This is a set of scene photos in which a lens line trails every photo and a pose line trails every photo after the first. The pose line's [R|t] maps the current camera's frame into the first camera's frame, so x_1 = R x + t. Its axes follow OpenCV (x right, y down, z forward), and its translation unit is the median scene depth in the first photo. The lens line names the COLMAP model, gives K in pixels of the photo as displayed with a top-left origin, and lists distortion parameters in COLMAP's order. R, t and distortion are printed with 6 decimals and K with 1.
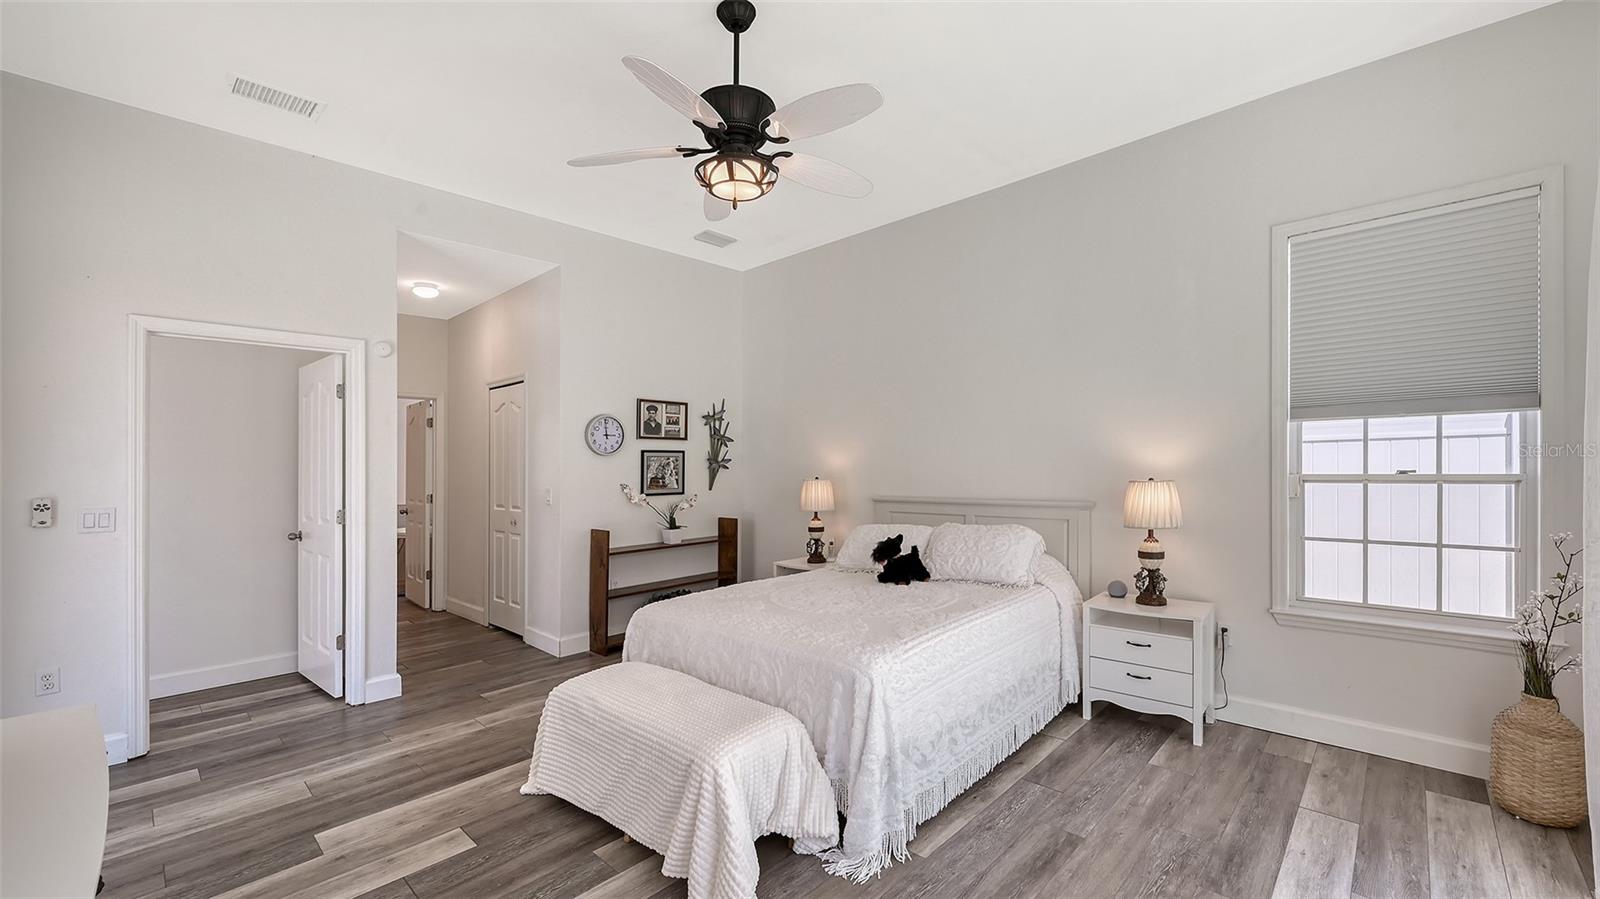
lens RADIAL K [[625.7, 0, 815.0], [0, 625.7, 456.9], [0, 0, 1]] dist [0.000648, -0.000020]
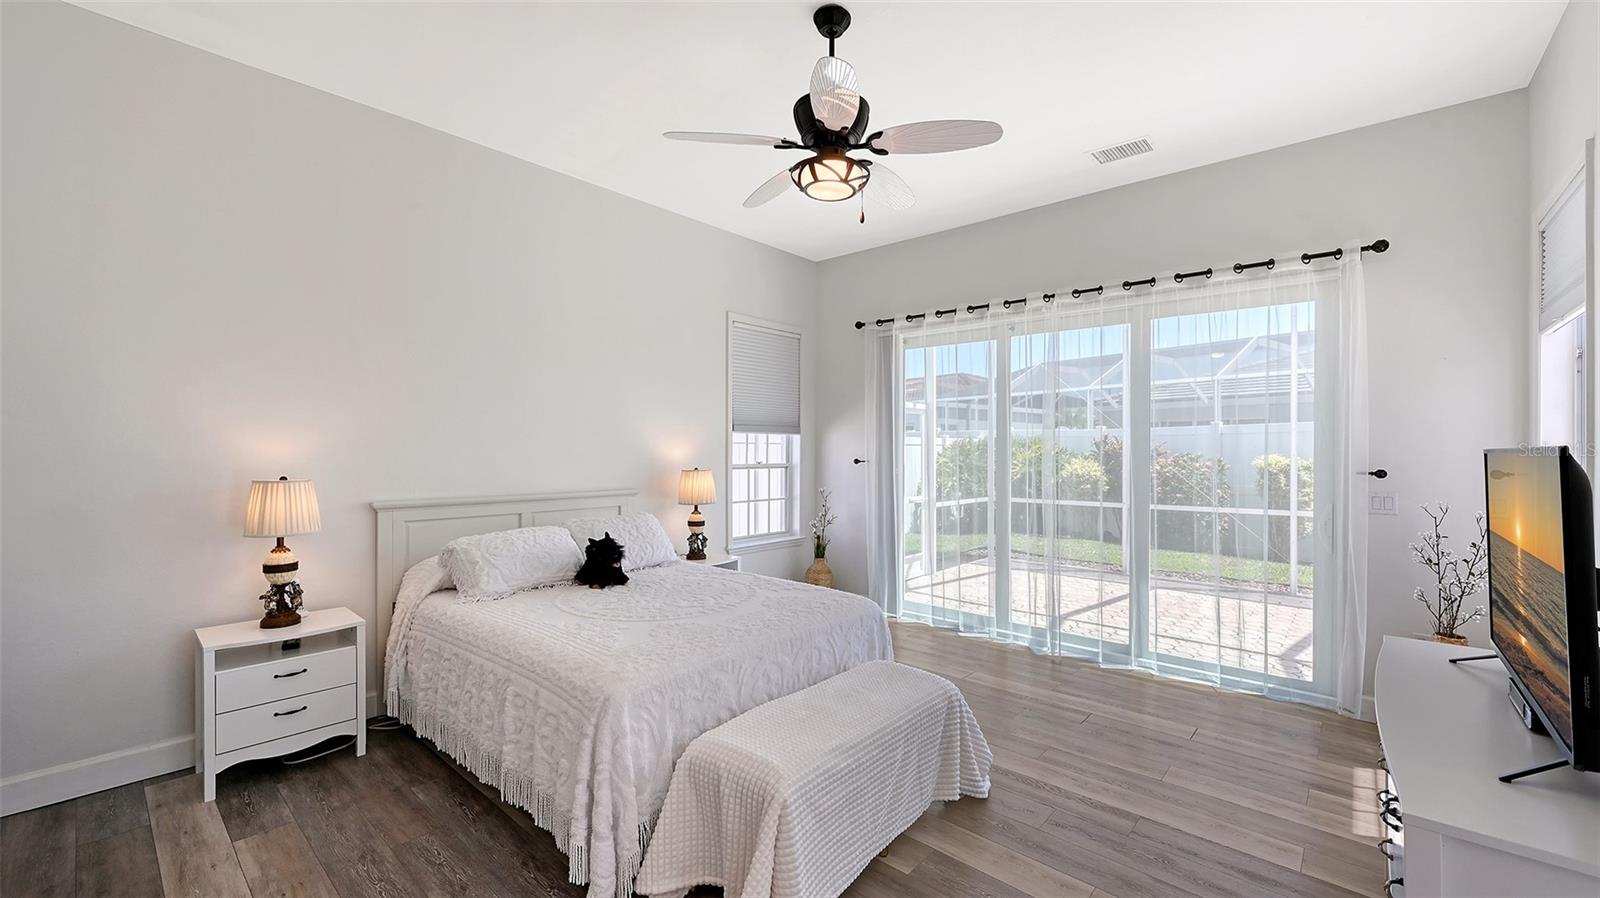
lens RADIAL K [[643.2, 0, 800.0], [0, 643.2, 449.0], [0, 0, 1]] dist [-0.021172, -0.000132]
pose [[-0.032724, 0.025338, 0.999143, -0.617664], [-0.008969, 0.999631, -0.025644, 0.019222], [-0.999424, -0.009800, -0.032485, 0.571020]]
